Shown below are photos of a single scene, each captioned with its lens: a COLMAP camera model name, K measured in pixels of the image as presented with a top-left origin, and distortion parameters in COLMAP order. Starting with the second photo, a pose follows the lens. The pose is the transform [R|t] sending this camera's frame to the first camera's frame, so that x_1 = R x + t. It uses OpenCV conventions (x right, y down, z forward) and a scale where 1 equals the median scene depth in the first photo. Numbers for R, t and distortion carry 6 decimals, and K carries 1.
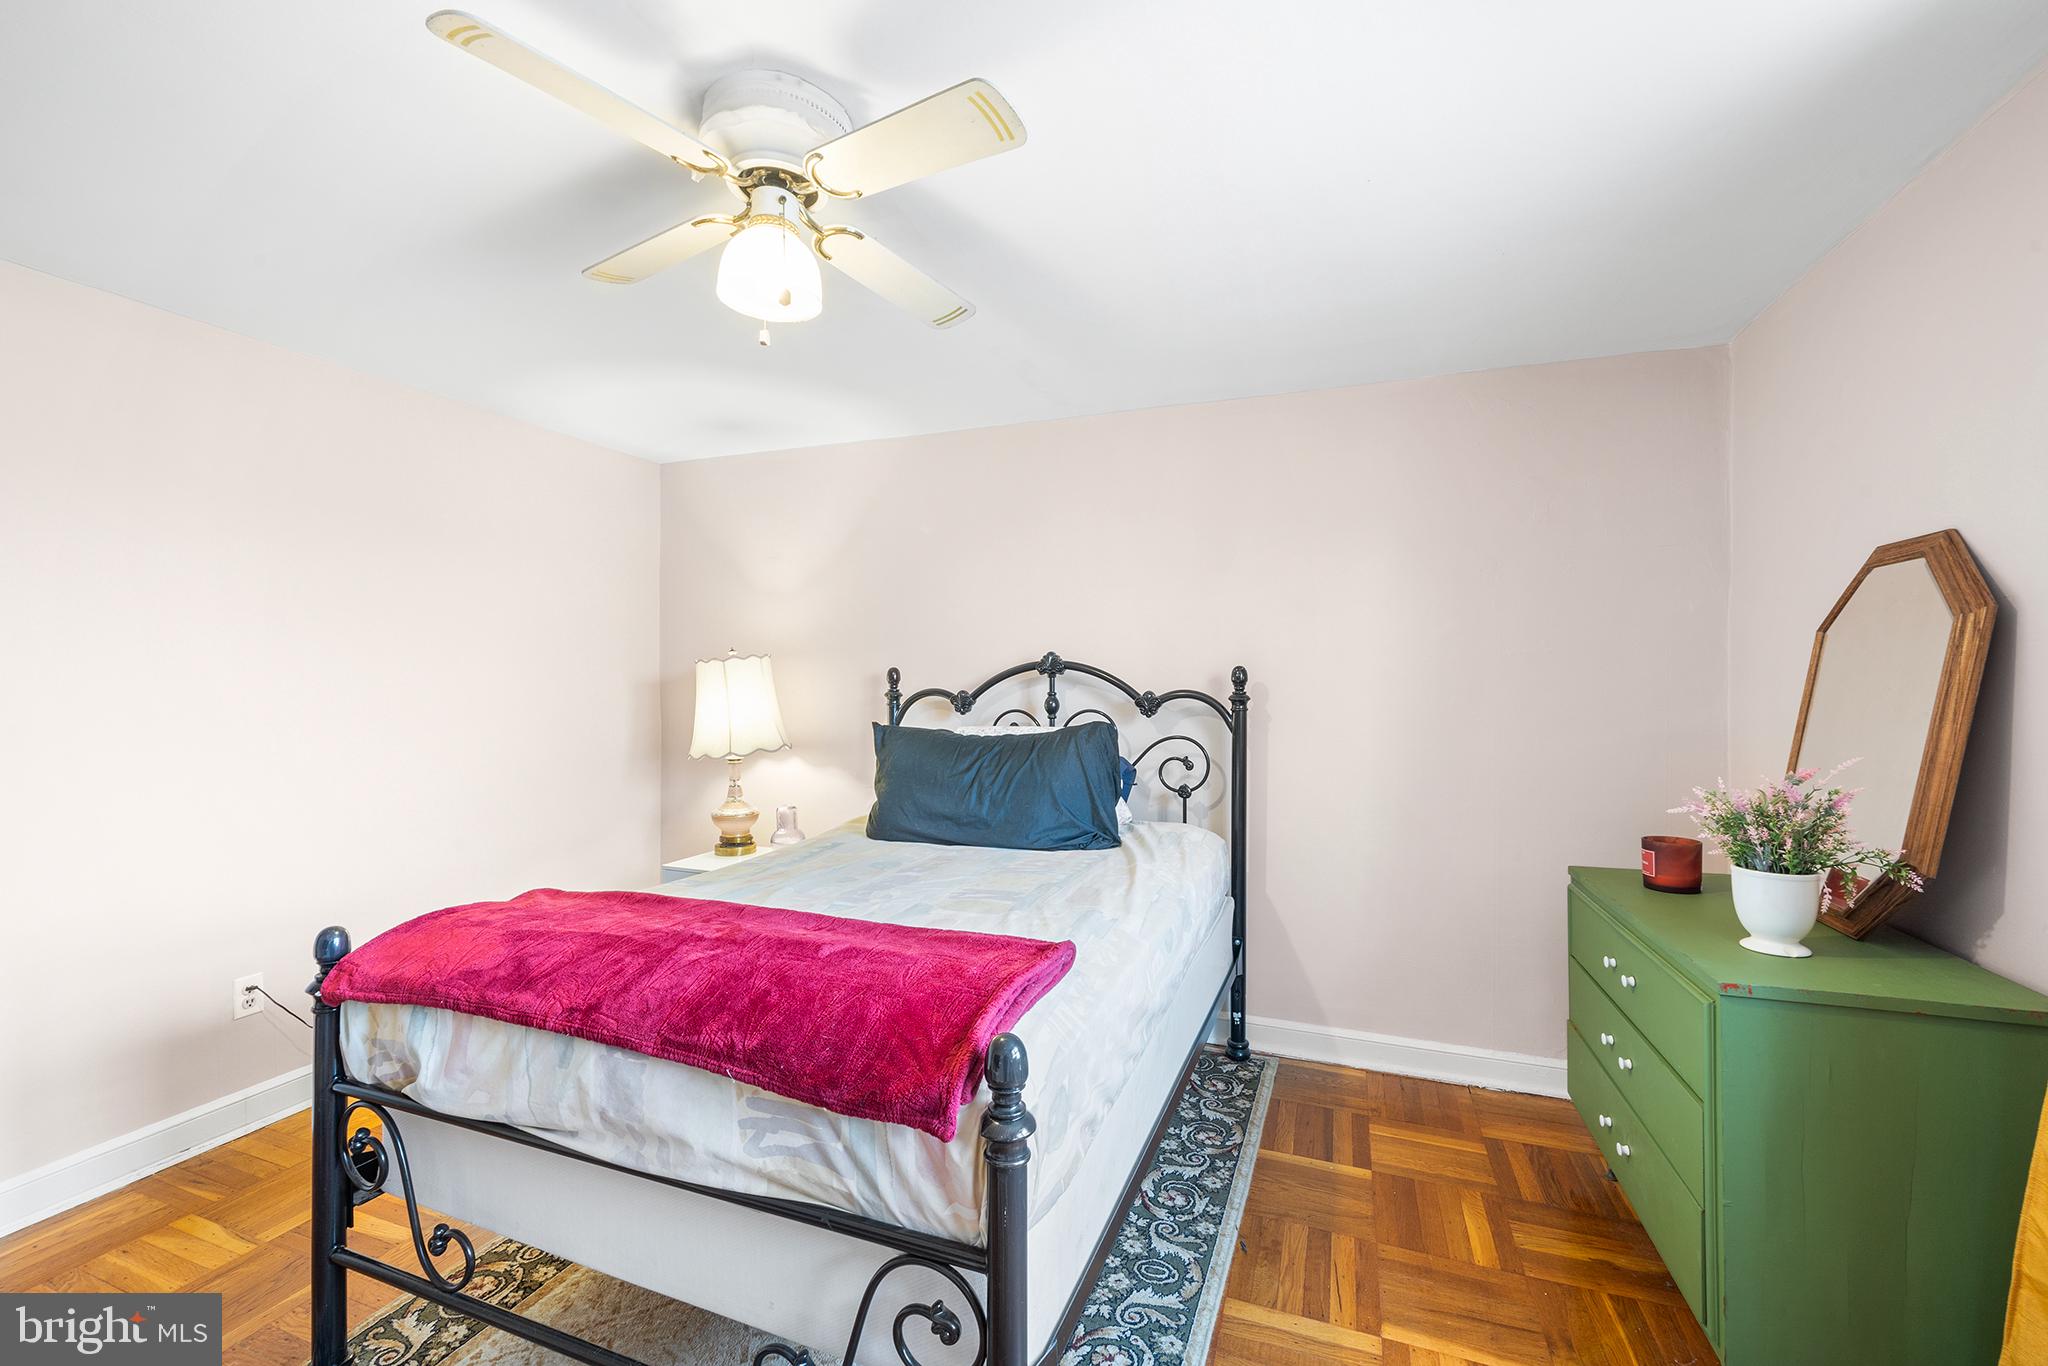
lens RADIAL K [[833.5, 0, 1023.8], [0, 833.5, 685.3], [0, 0, 1]] dist [-0.008996, -0.000117]
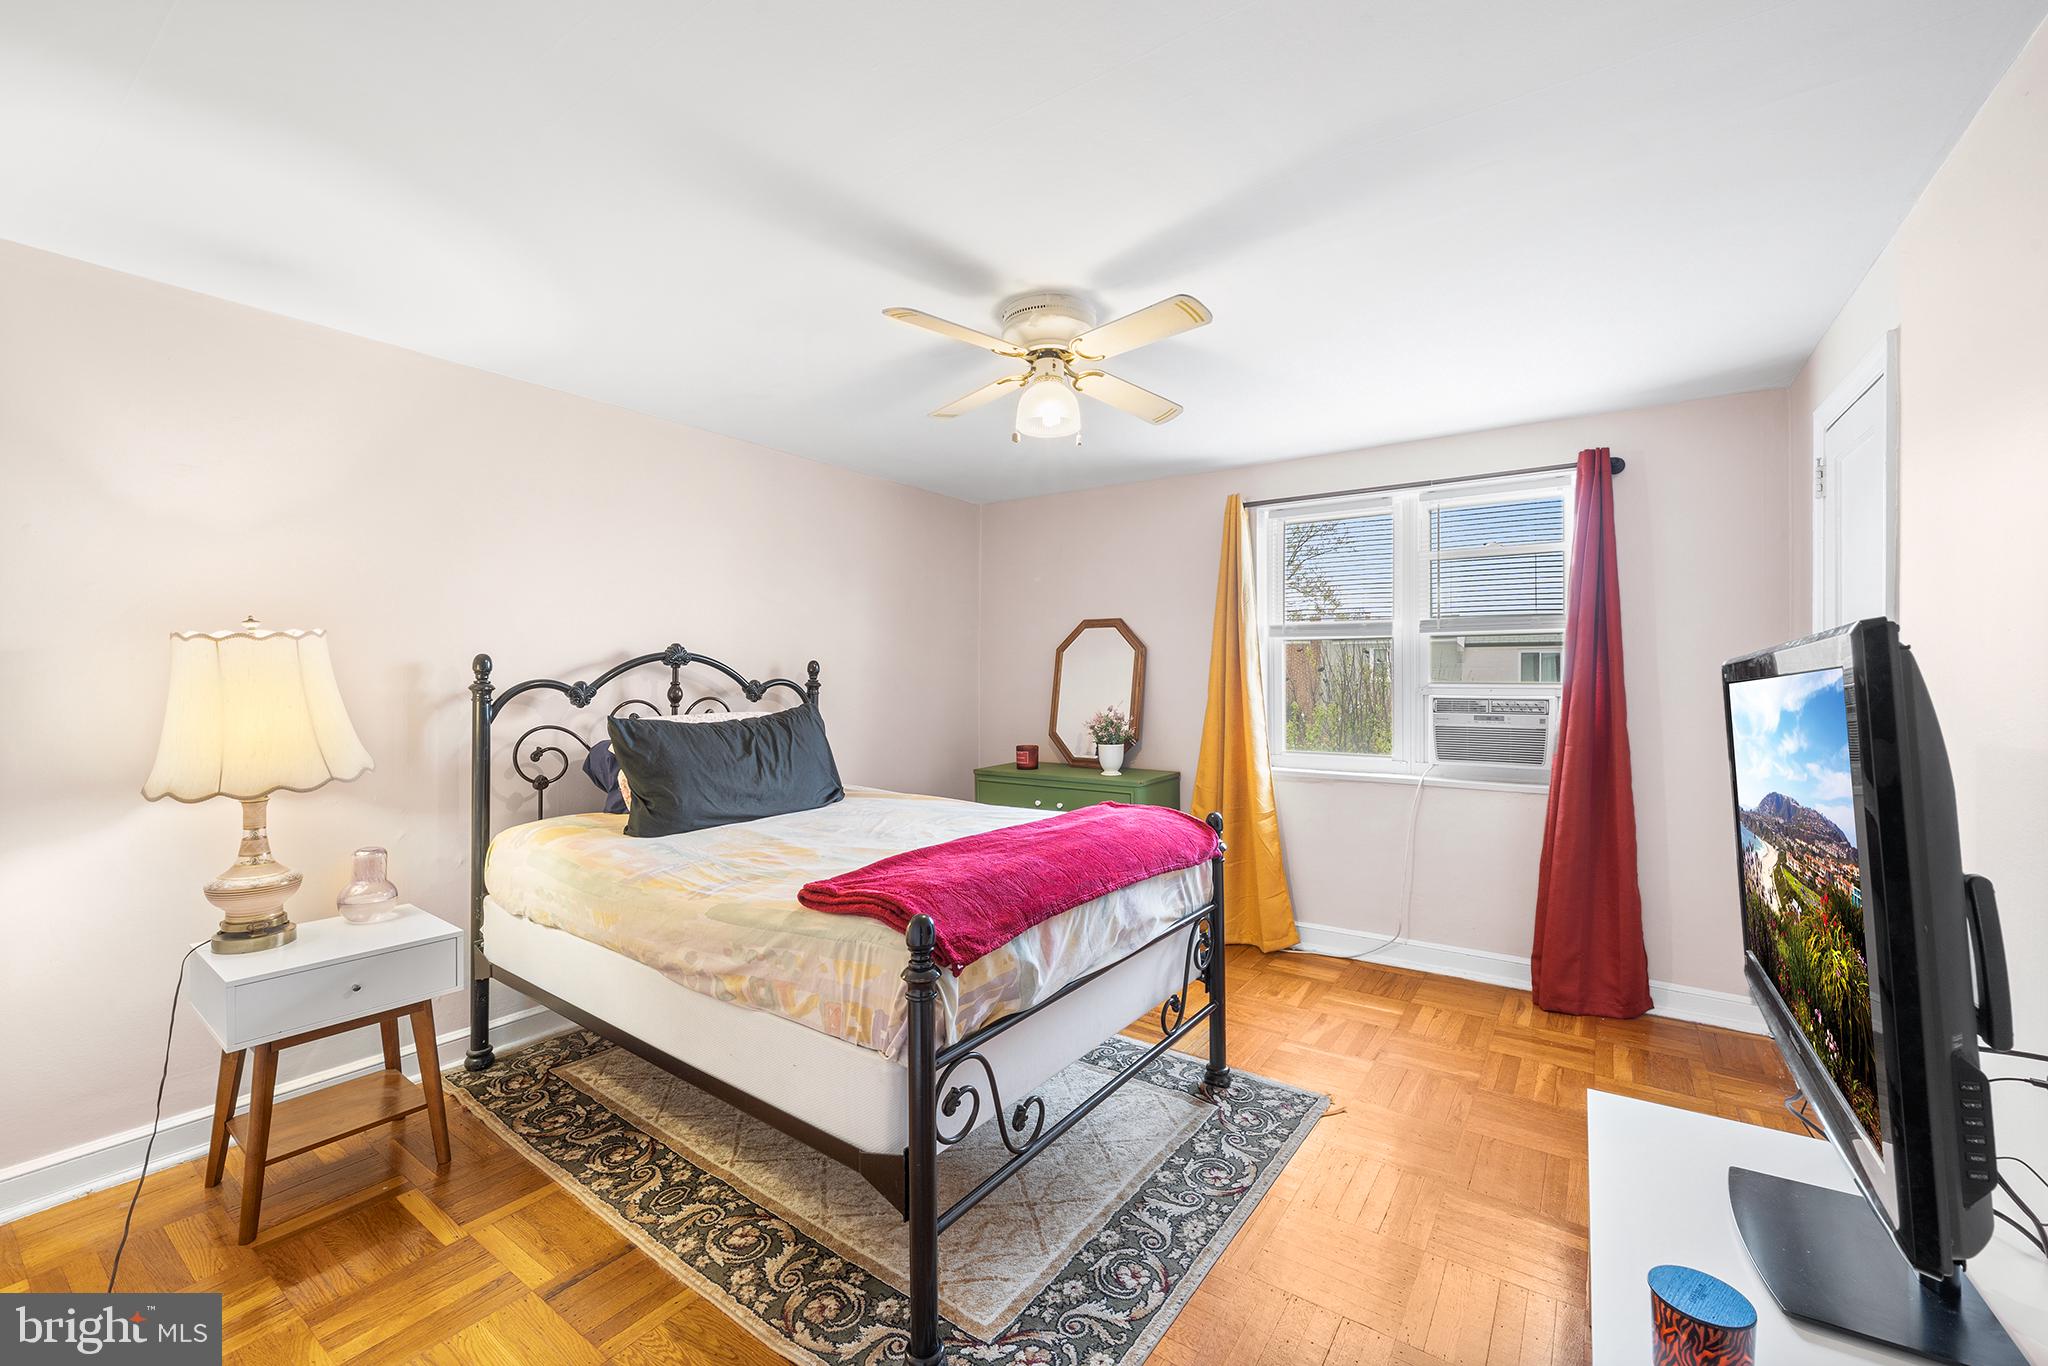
lens RADIAL K [[833.5, 0, 1026.8], [0, 833.5, 676.3], [0, 0, 1]] dist [-0.008996, -0.000117]
pose [[0.257867, -0.007490, 0.966151, -0.874689], [-0.000451, 0.999969, 0.007873, -0.007211], [-0.966180, -0.002466, 0.257855, 0.297519]]
